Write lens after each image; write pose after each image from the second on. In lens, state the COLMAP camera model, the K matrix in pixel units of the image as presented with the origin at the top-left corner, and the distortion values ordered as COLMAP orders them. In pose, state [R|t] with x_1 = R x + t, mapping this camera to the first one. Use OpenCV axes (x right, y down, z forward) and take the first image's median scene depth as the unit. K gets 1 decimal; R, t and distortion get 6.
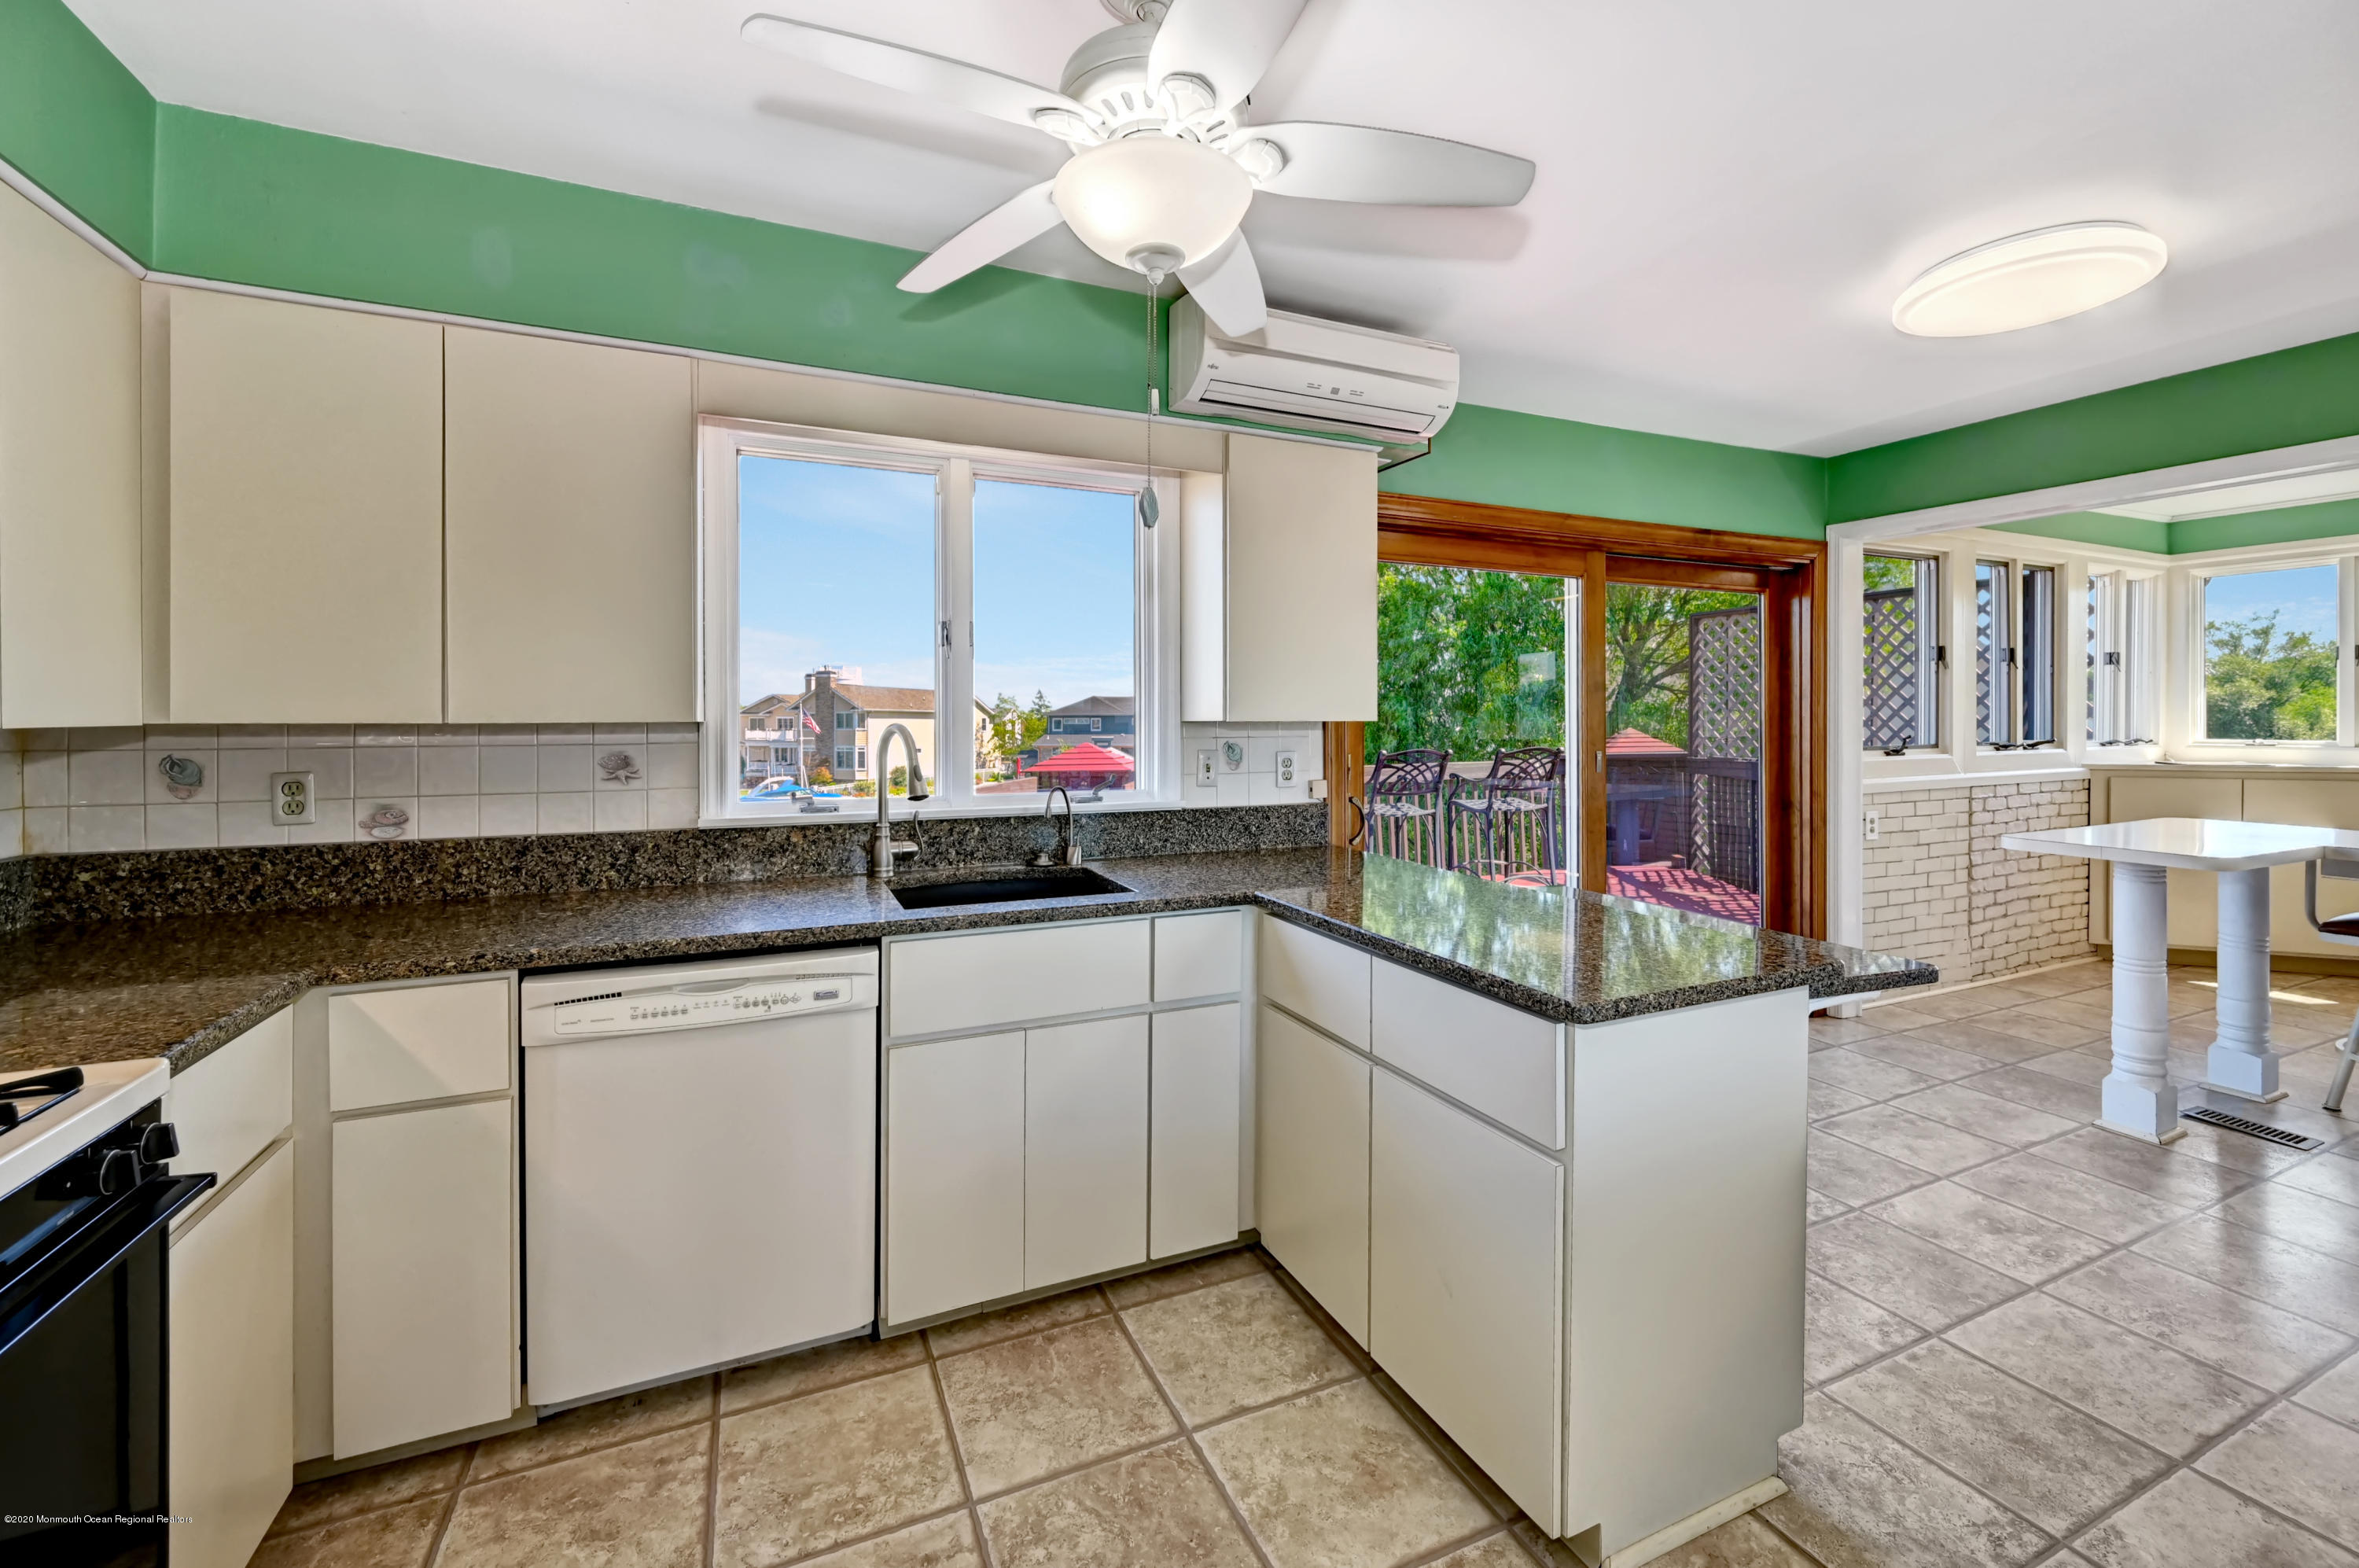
lens RADIAL K [[969.5, 0, 1189.6], [0, 969.5, 734.3], [0, 0, 1]] dist [-0.001285, -0.000287]
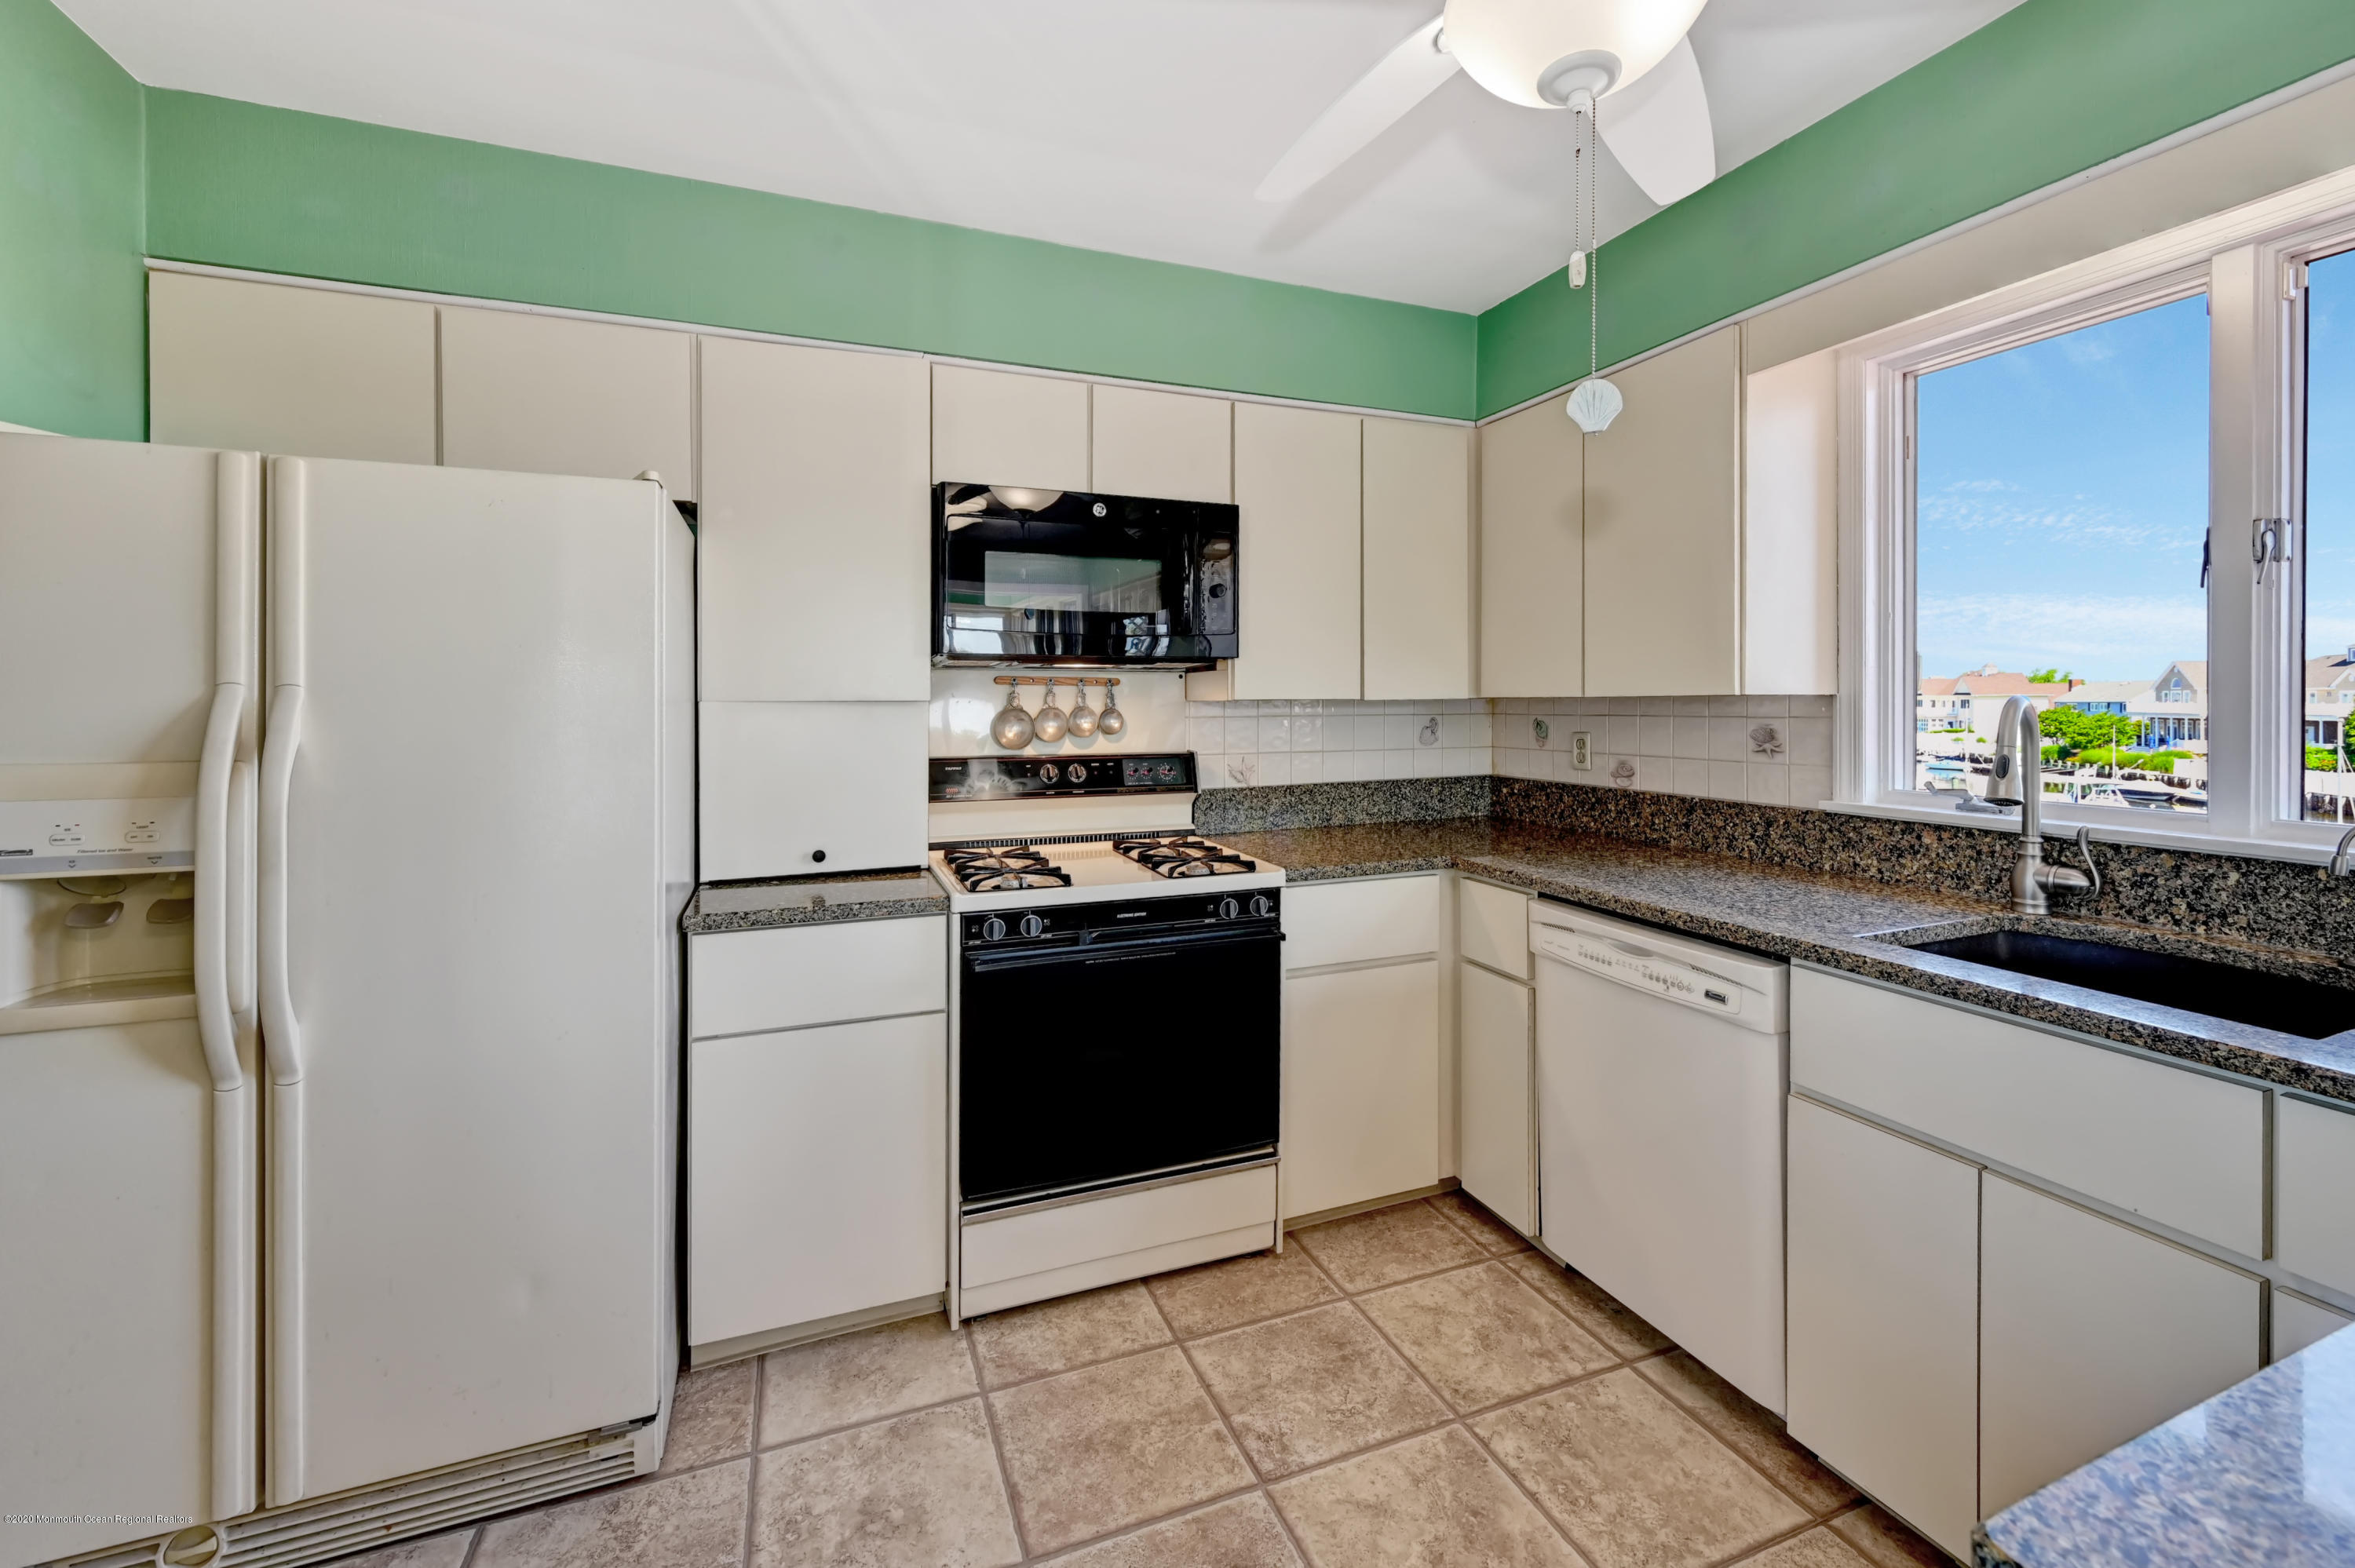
lens RADIAL K [[994.1, 0, 1198.9], [0, 994.1, 693.9], [0, 0, 1]] dist [-0.004875, -0.000253]
pose [[-0.060899, -0.005689, -0.998128, 0.562120], [-0.009590, 0.999941, -0.005115, -0.004021], [0.998098, 0.009260, -0.060950, 0.554818]]
